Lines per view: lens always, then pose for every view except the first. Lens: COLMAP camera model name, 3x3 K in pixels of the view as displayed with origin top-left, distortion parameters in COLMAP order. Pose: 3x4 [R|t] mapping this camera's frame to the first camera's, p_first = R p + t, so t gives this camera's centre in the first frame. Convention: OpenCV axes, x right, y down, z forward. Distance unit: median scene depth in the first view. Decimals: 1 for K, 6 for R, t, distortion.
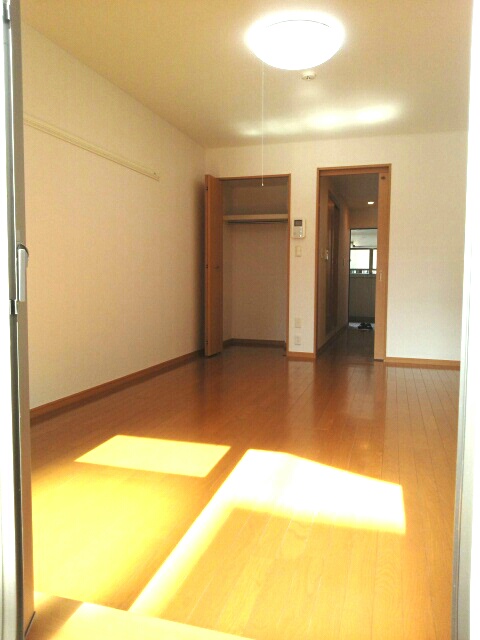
lens RADIAL K [[506.6, 0, 240.1], [0, 506.6, 318.7], [0, 0, 1]] dist [0.011882, 0.003801]
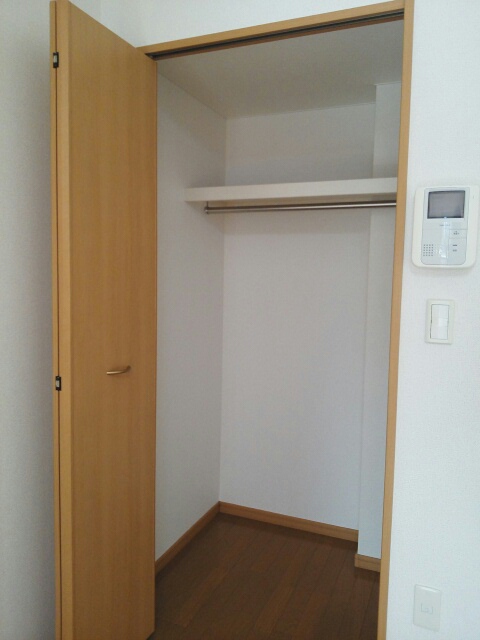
lens RADIAL K [[506.6, 0, 240.0], [0, 506.6, 321.3], [0, 0, 1]] dist [0.011882, 0.003801]
pose [[0.980613, 0.035162, -0.192775, 0.068295], [-0.032283, 0.999316, 0.018058, -0.134605], [0.193278, -0.011484, 0.981077, 0.741857]]
